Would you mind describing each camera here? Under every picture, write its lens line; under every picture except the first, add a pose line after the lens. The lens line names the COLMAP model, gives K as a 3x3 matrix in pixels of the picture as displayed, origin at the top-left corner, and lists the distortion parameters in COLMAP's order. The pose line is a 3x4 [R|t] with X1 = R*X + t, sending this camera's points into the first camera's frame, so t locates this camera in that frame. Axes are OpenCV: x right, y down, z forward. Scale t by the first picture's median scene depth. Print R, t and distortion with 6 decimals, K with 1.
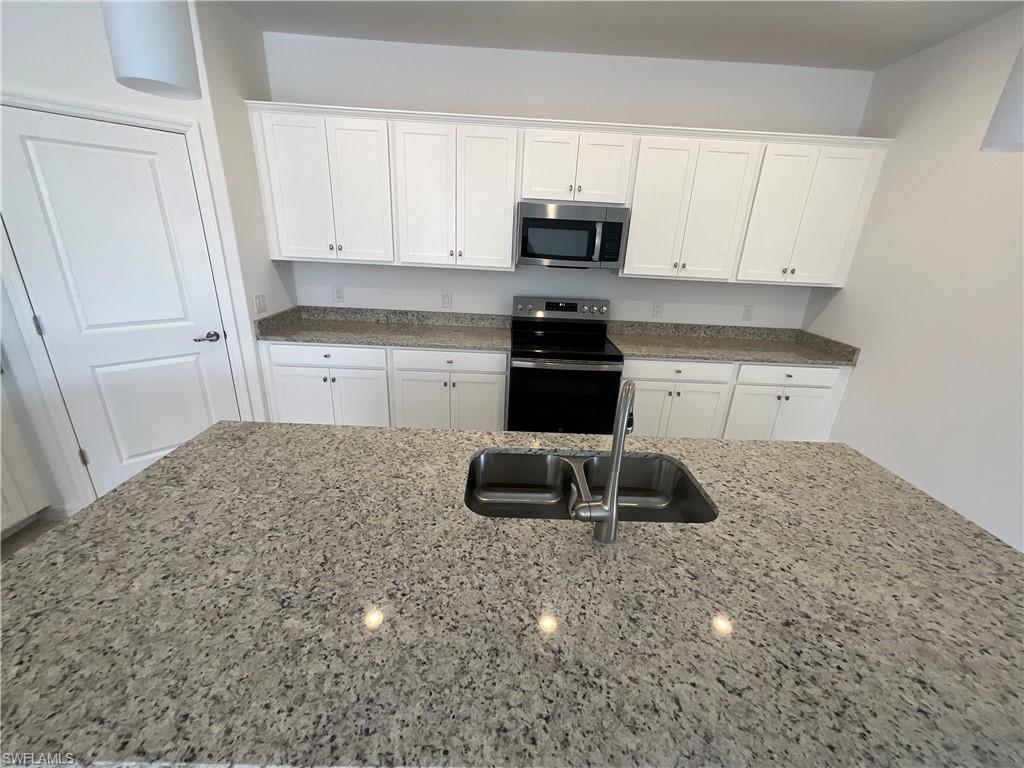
lens RADIAL K [[412.1, 0, 513.7], [0, 412.1, 381.9], [0, 0, 1]] dist [0.006385, -0.000725]
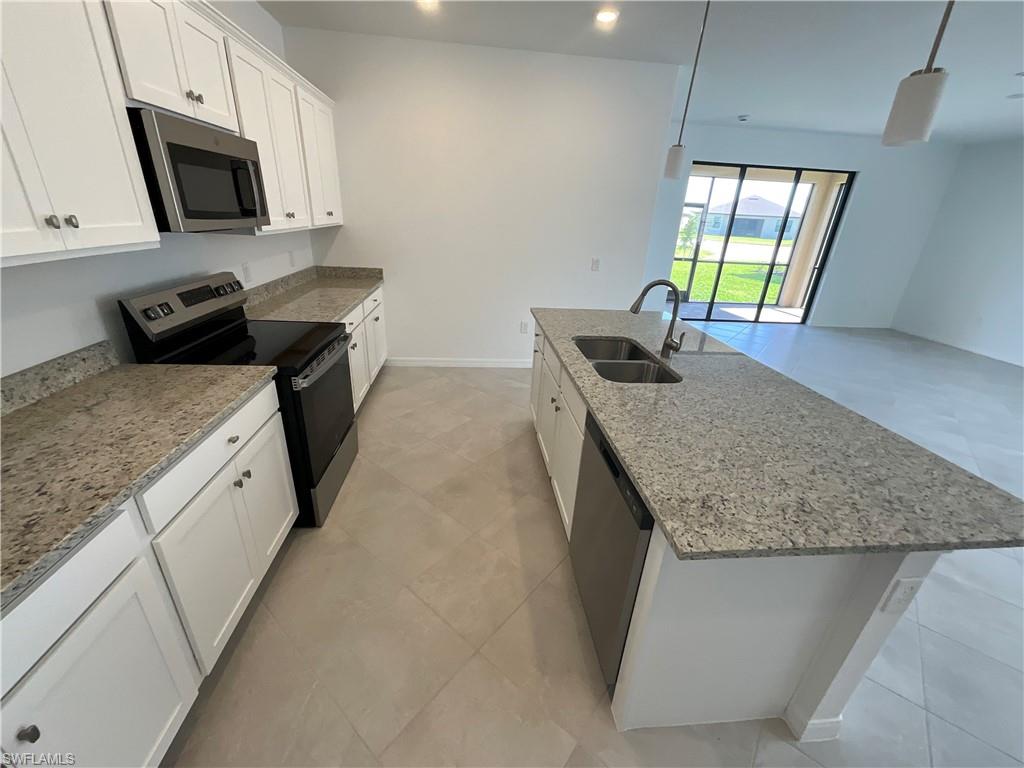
lens RADIAL K [[412.1, 0, 513.3], [0, 412.1, 380.6], [0, 0, 1]] dist [0.006385, -0.000725]
pose [[-0.080569, -0.427132, 0.900592, -0.644089], [0.278446, 0.857914, 0.431801, -0.248471], [-0.957067, 0.285556, 0.049812, 0.654897]]
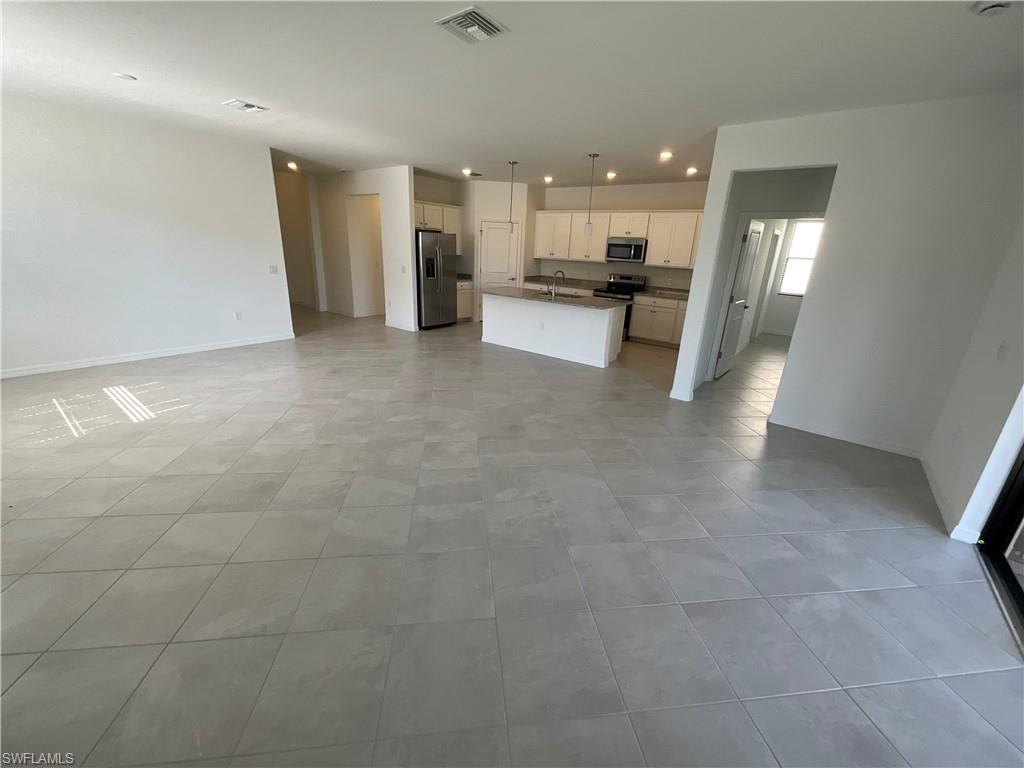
lens RADIAL K [[412.1, 0, 513.3], [0, 412.1, 381.3], [0, 0, 1]] dist [0.006385, -0.000725]
pose [[0.778338, 0.185042, -0.599958, 1.421482], [-0.216234, 0.976126, 0.020536, 0.621689], [0.589434, 0.113747, 0.799768, -1.571286]]
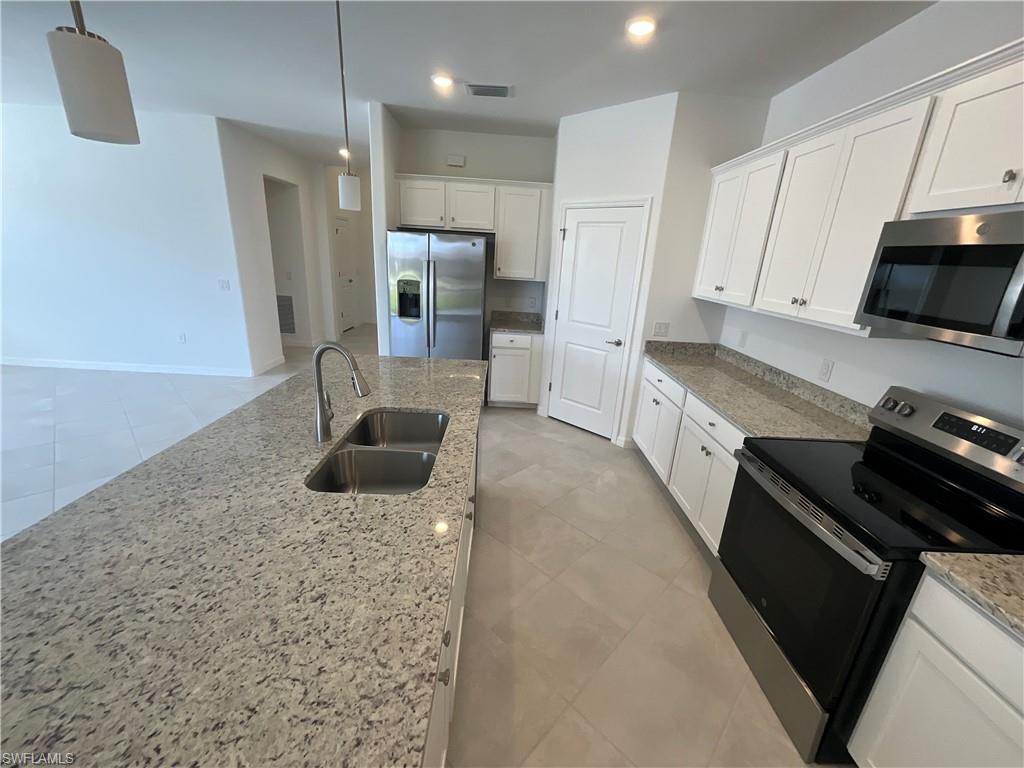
lens RADIAL K [[412.1, 0, 517.0], [0, 412.1, 382.8], [0, 0, 1]] dist [0.006385, -0.000725]
pose [[0.010088, 0.250942, -0.967950, 0.642024], [-0.386557, 0.893723, 0.227670, -0.167820], [0.922210, 0.371871, 0.106019, 0.555803]]
